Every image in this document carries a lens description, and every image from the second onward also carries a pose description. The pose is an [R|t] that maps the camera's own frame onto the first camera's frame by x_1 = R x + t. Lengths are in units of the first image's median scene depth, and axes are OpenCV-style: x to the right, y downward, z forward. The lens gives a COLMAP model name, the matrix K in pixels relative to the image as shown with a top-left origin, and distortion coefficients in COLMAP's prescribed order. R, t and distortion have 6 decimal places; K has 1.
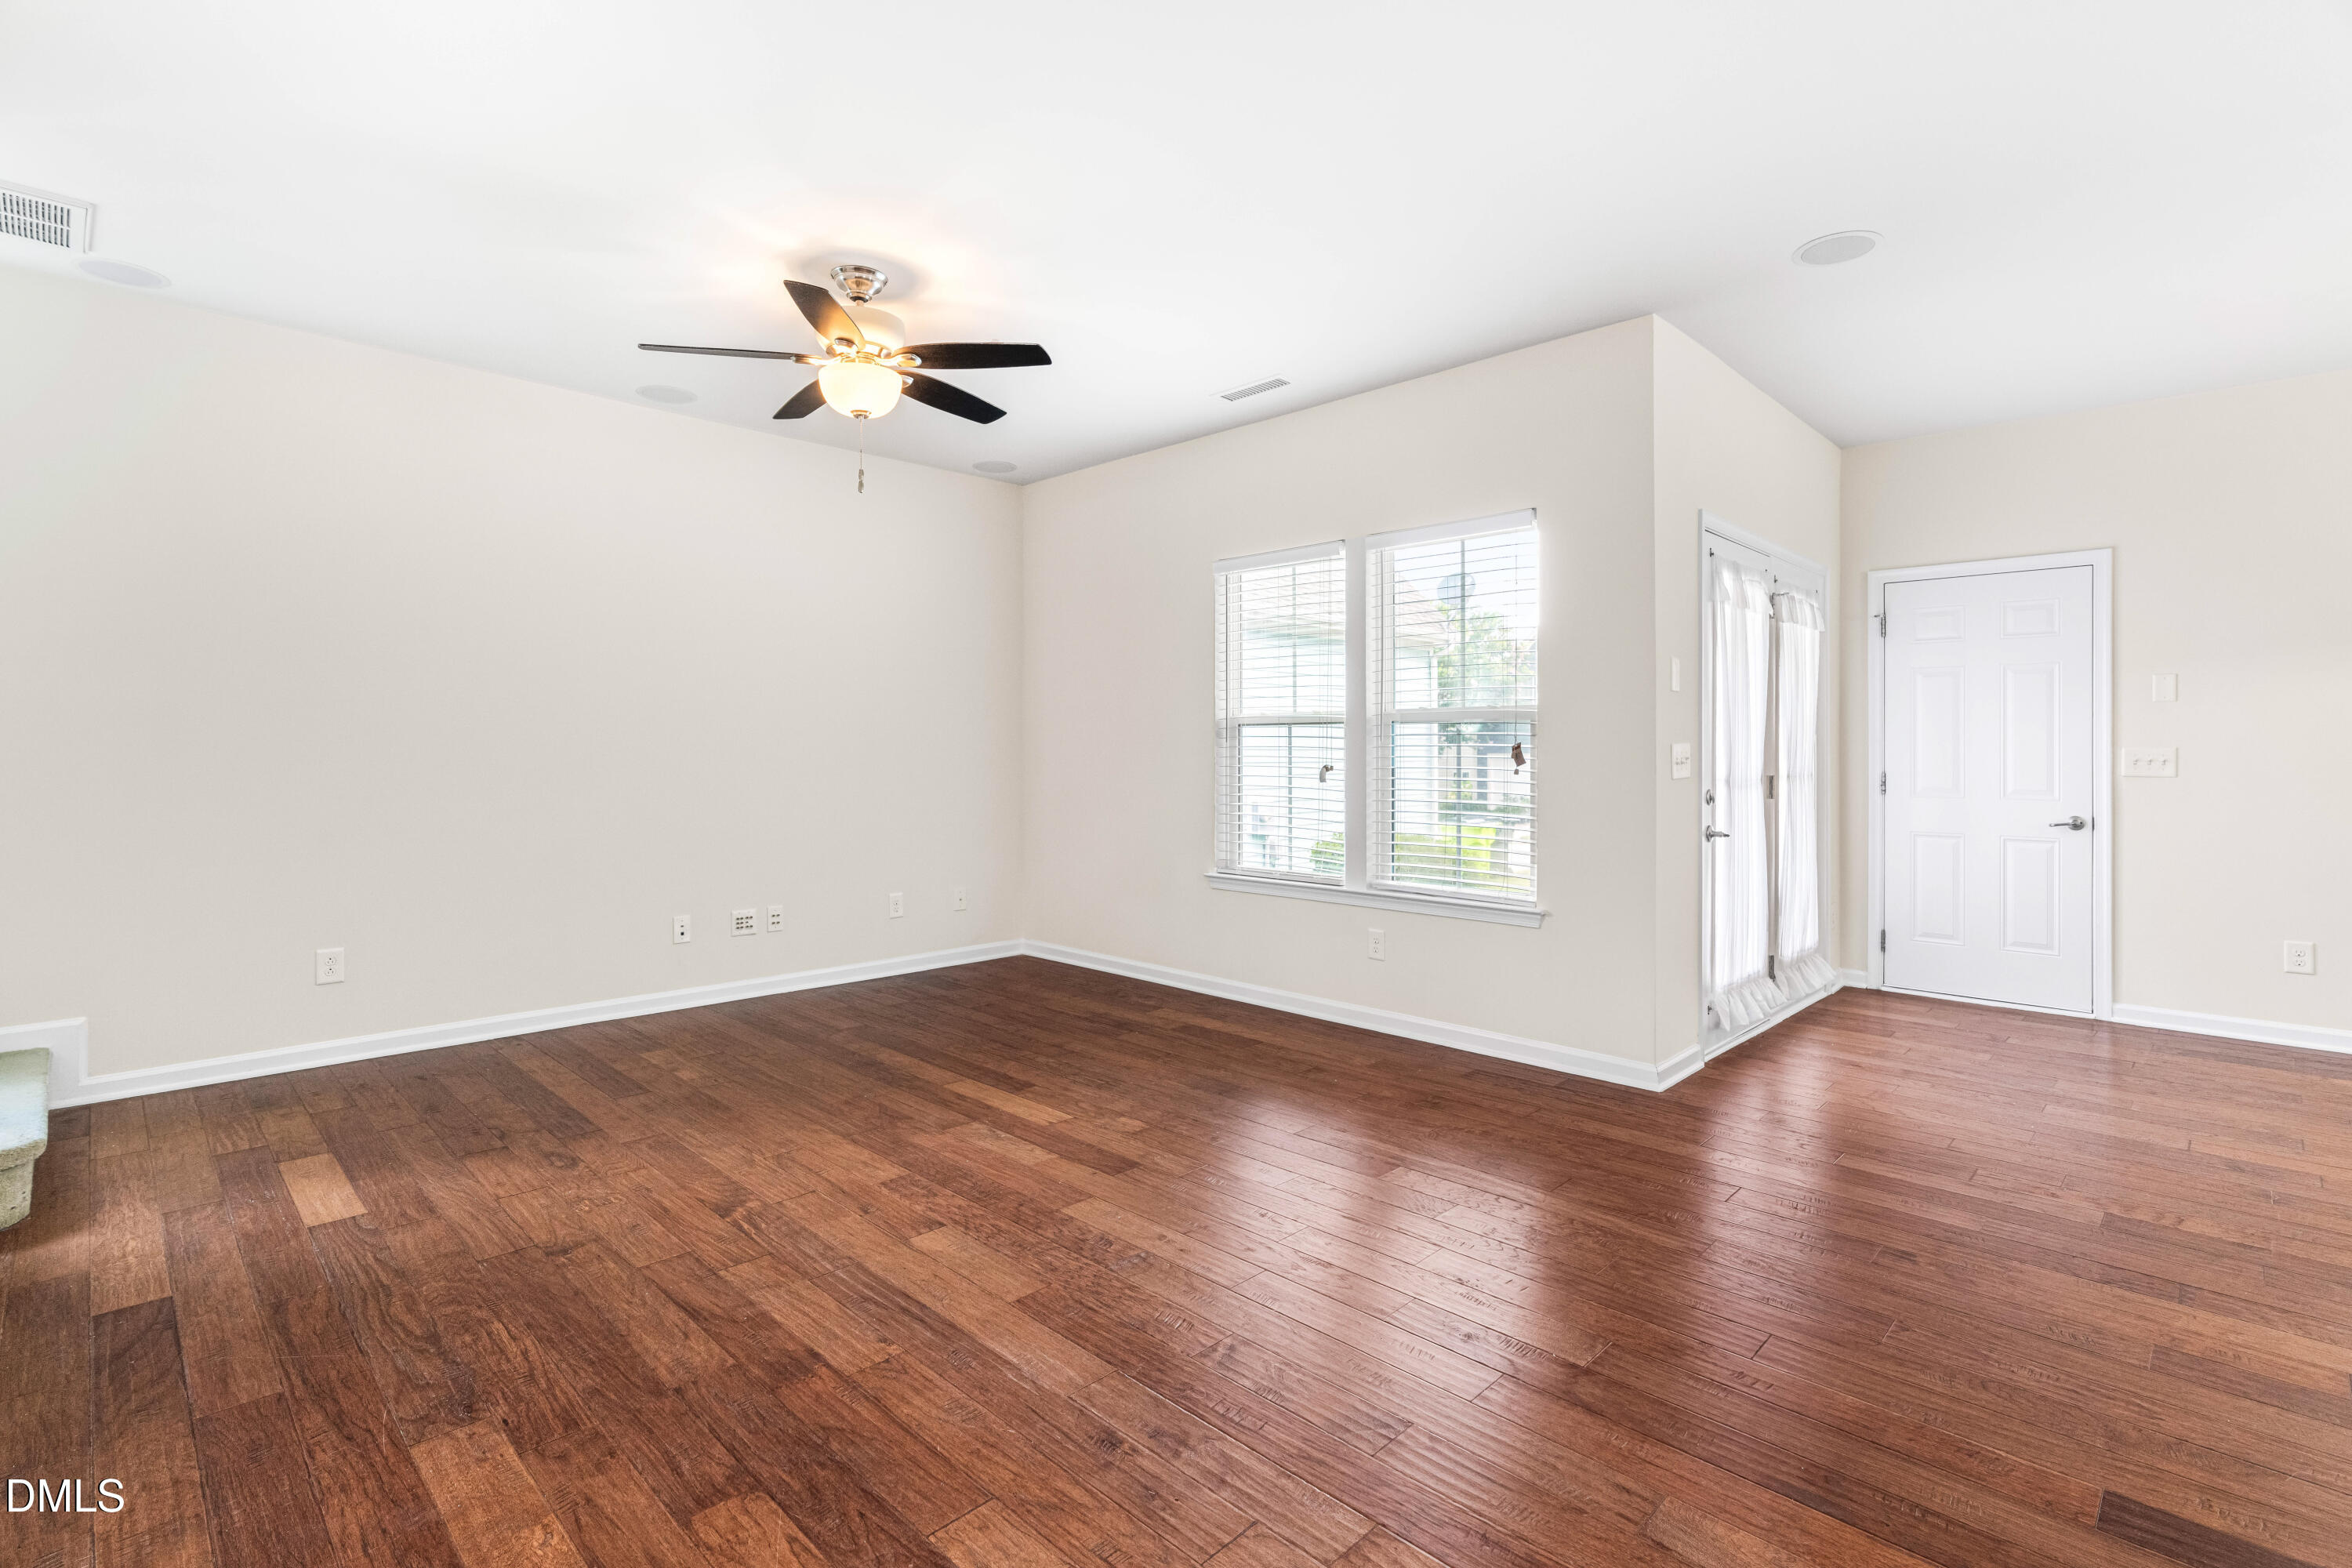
lens RADIAL K [[1095.5, 0, 1176.7], [0, 1095.5, 743.0], [0, 0, 1]] dist [-0.013999, 0.006779]
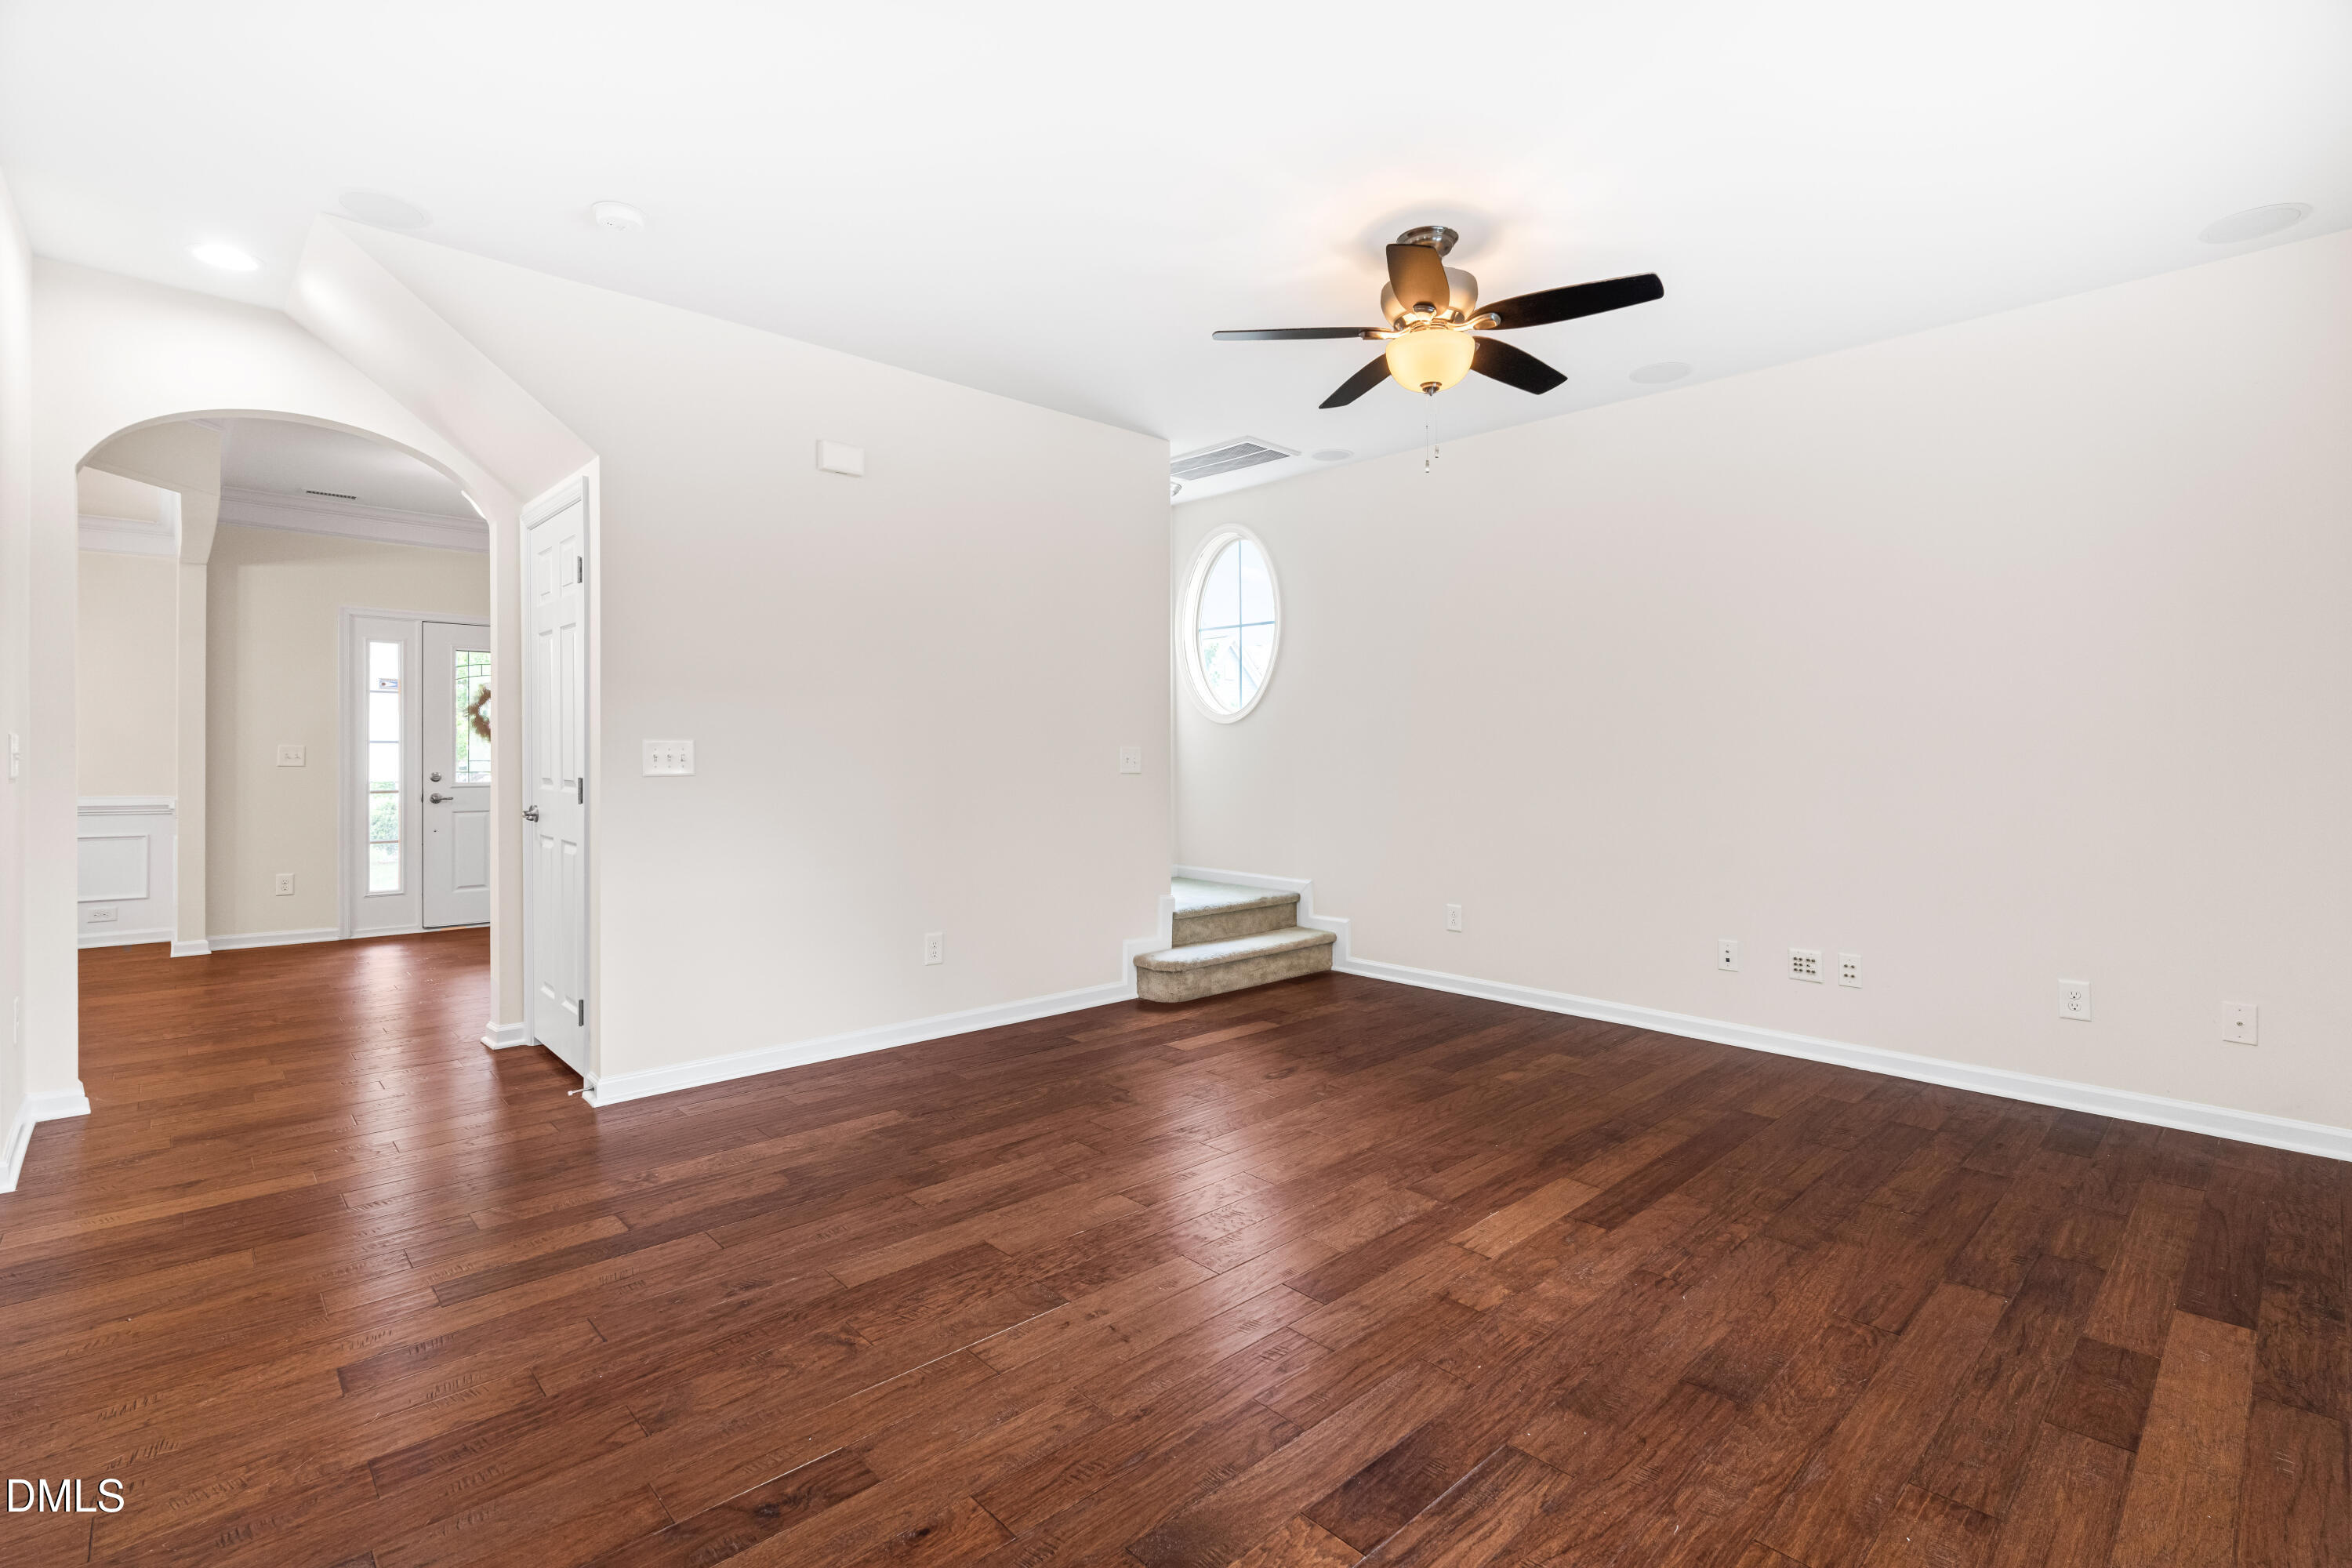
lens RADIAL K [[1095.5, 0, 1176.7], [0, 1095.5, 743.0], [0, 0, 1]] dist [-0.013999, 0.006779]
pose [[-0.039637, -0.011445, -0.999149, 0.636751], [0.004456, 0.999922, -0.011631, 0.008193], [0.999204, -0.004913, -0.039583, 0.815474]]
